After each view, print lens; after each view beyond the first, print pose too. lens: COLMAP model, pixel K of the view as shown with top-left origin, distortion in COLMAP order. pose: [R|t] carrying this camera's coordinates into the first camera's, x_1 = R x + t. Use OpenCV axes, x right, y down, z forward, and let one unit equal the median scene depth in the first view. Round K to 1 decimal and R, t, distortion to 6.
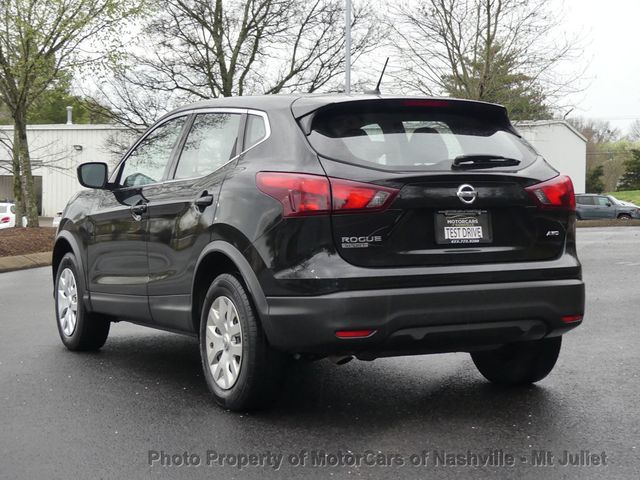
lens RADIAL K [[1276.0, 0, 321.8], [0, 1276.0, 239.5], [0, 0, 1]] dist [-0.001505, 0.000000]
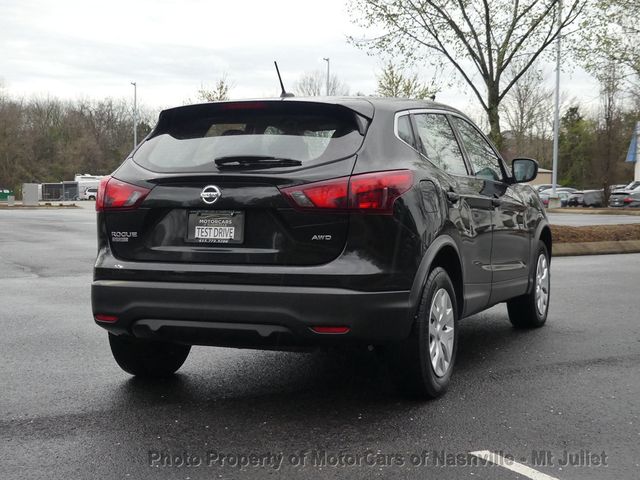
lens RADIAL K [[1067.4, 0, 320.9], [0, 1067.4, 242.3], [0, 0, 1]] dist [-0.009839, 0.000000]
pose [[0.649623, 0.050181, -0.758598, 0.816194], [-0.033856, 0.998739, 0.037074, -0.032214], [0.759502, 0.001599, 0.650503, 0.508373]]
